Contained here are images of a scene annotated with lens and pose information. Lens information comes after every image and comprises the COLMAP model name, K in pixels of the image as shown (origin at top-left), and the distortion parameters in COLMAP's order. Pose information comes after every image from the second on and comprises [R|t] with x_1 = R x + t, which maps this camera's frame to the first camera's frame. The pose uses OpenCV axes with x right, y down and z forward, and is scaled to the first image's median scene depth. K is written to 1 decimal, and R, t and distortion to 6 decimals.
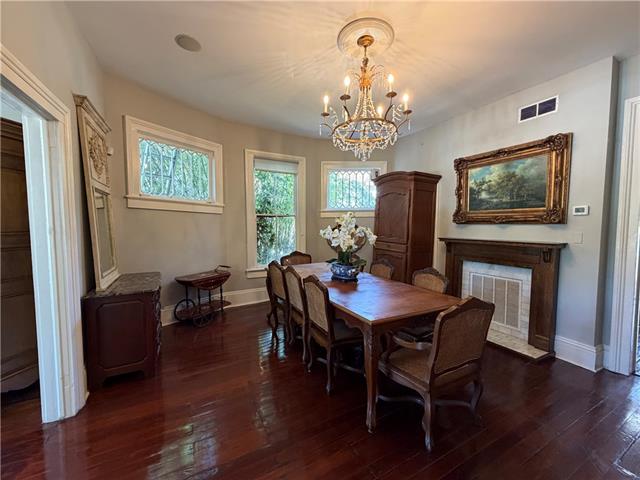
lens RADIAL K [[255.7, 0, 320.7], [0, 255.7, 239.8], [0, 0, 1]] dist [0.000883, -0.000117]
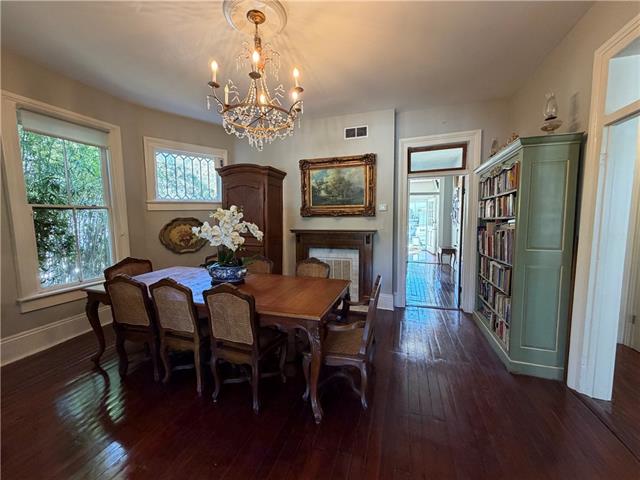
lens RADIAL K [[255.7, 0, 318.1], [0, 255.7, 240.0], [0, 0, 1]] dist [0.000883, -0.000117]
pose [[0.727355, -0.073573, 0.682306, -0.231858], [0.051469, 0.997285, 0.052670, -0.018220], [-0.684328, -0.003192, 0.729167, 0.128864]]
